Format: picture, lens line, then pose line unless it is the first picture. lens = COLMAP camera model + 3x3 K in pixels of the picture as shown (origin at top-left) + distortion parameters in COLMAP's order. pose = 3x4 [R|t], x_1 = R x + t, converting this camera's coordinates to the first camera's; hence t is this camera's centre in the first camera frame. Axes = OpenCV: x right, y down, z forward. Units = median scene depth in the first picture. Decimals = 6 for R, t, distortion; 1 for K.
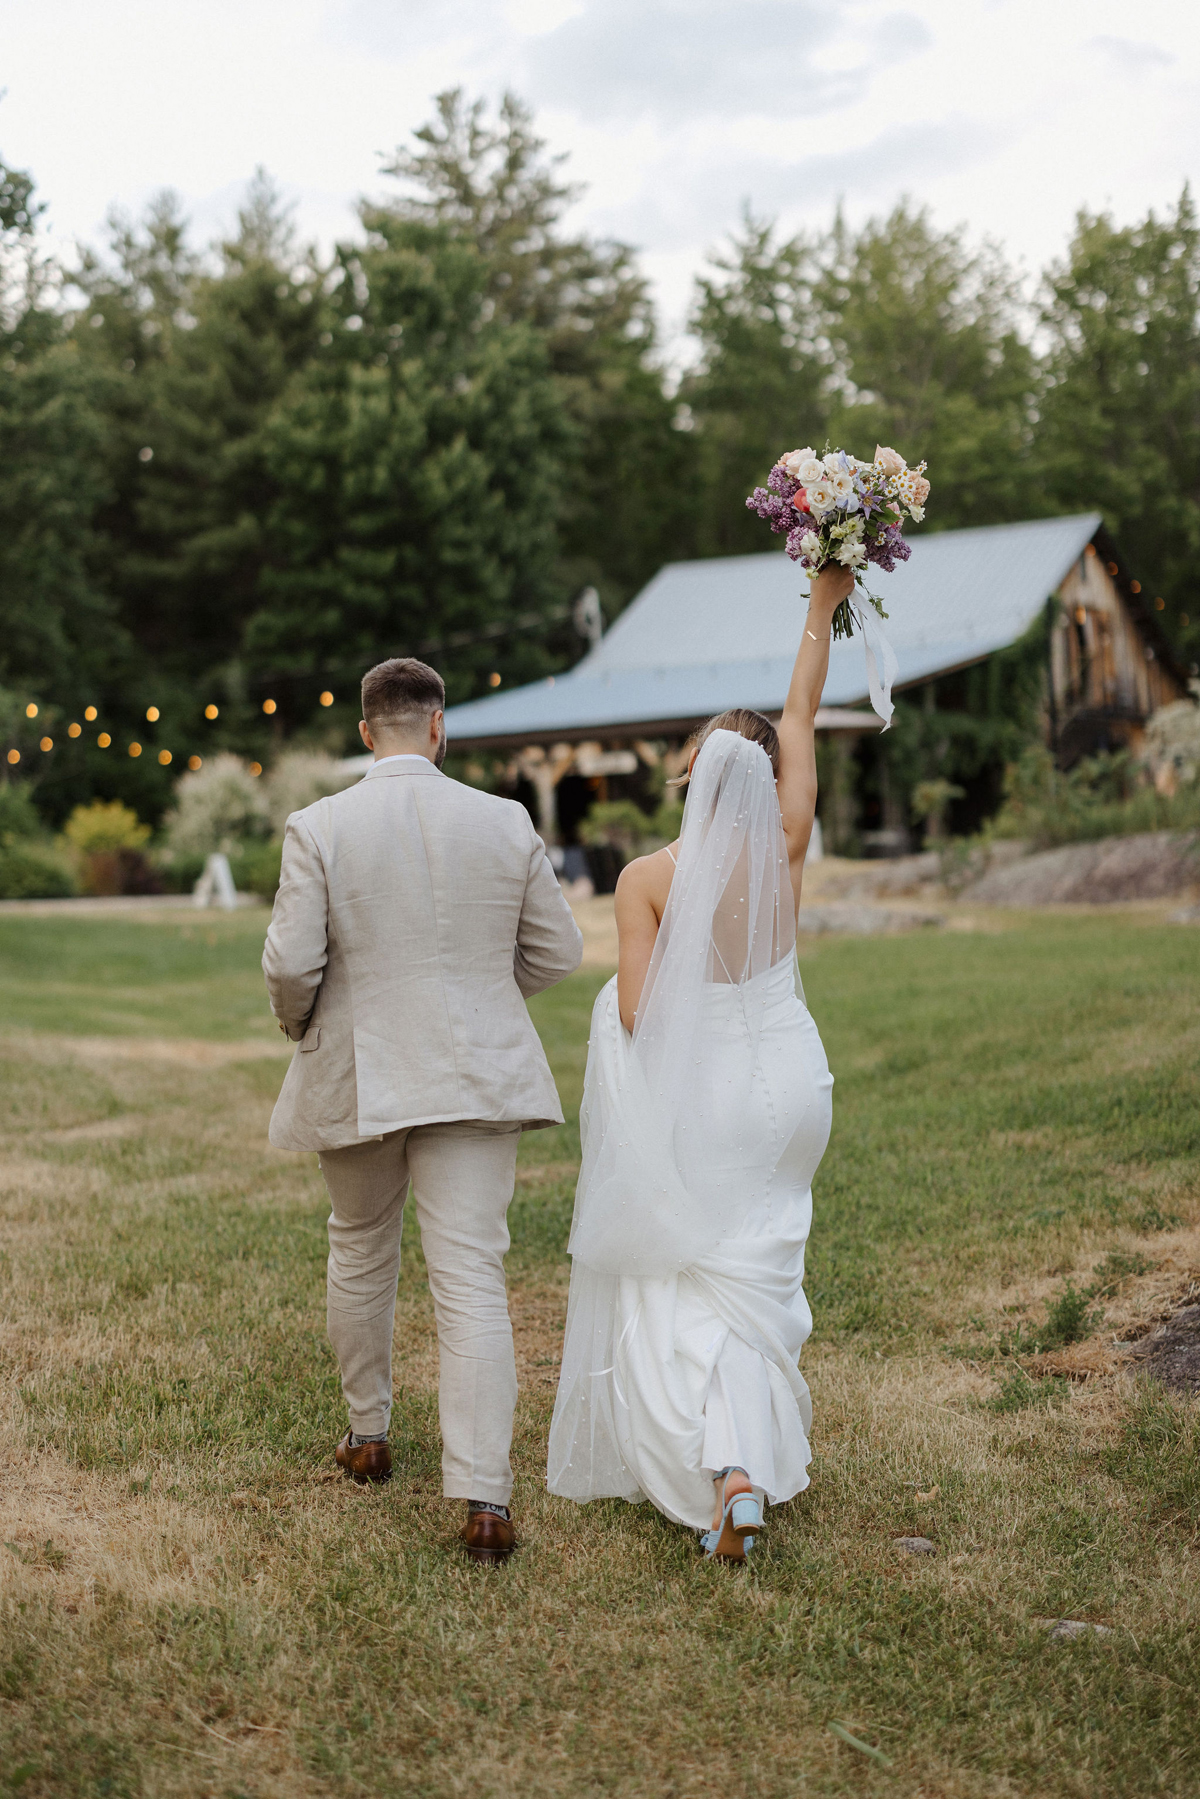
lens RADIAL K [[2553.7, 0, 600.7], [0, 2553.7, 939.1], [0, 0, 1]] dist [-0.028397, -0.061904]
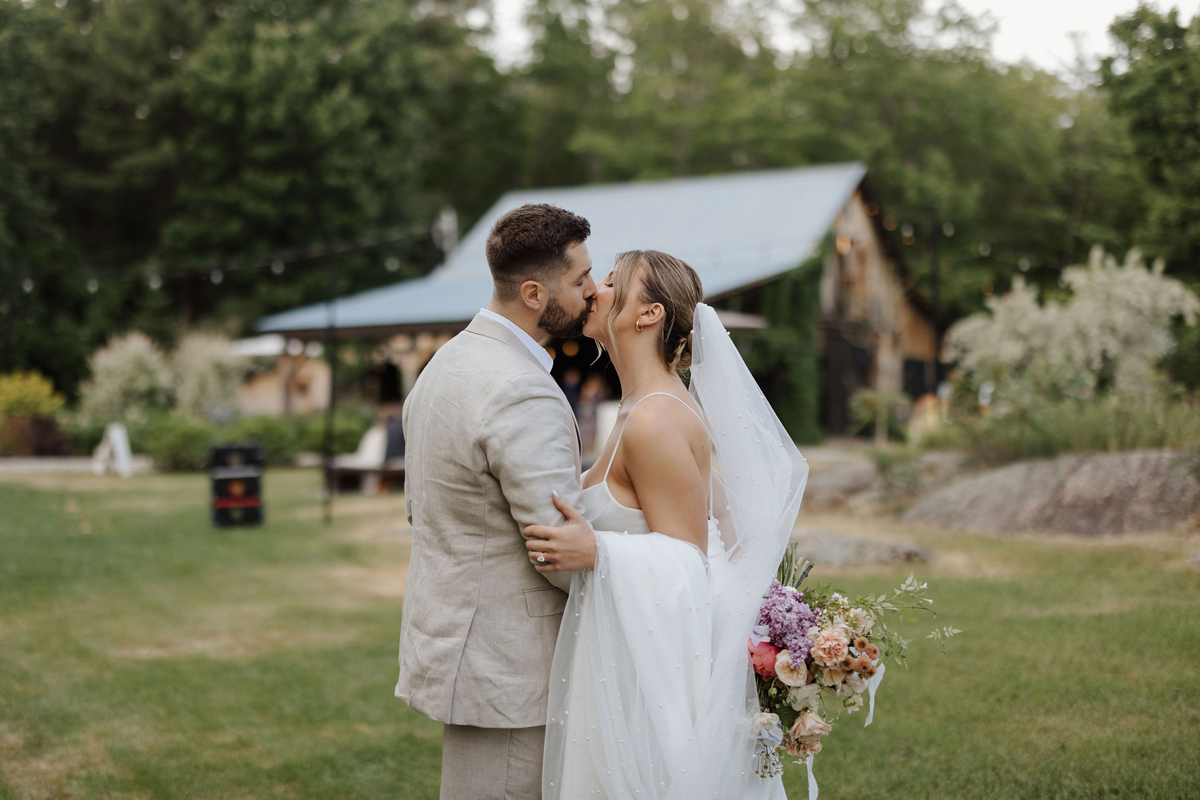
lens RADIAL K [[1703.4, 0, 540.1], [0, 1703.4, 400.9], [0, 0, 1]] dist [-0.028397, -0.061904]
pose [[0.996933, 0.032016, 0.071416, -0.014538], [-0.029094, 0.998711, -0.041587, -0.012505], [-0.072655, 0.039382, 0.996579, 0.176619]]
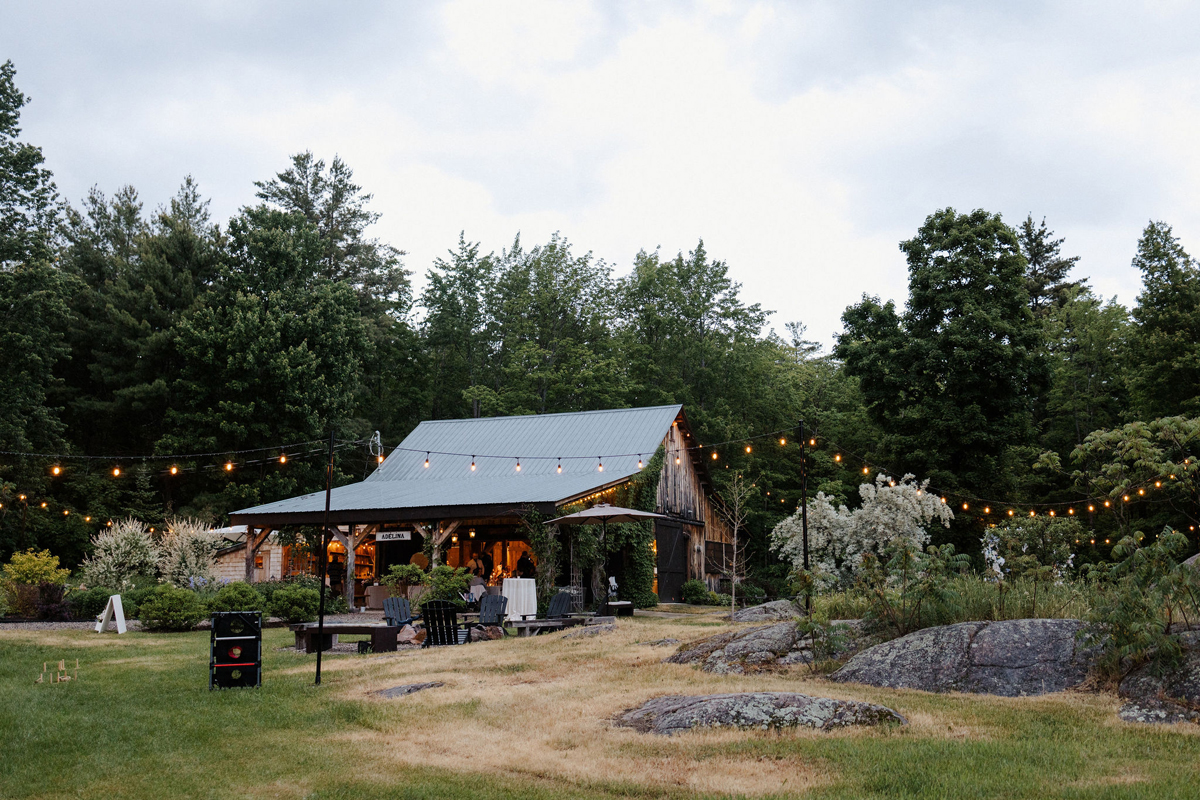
lens RADIAL K [[1151.9, 0, 600.0], [0, 1151.9, 400.0], [0, 0, 1]] dist [-0.002273, -0.026116]
pose [[0.971494, 0.068807, 0.226857, -0.032173], [-0.024283, 0.980801, -0.193492, -0.014860], [-0.235815, 0.182467, 0.954514, 0.235547]]
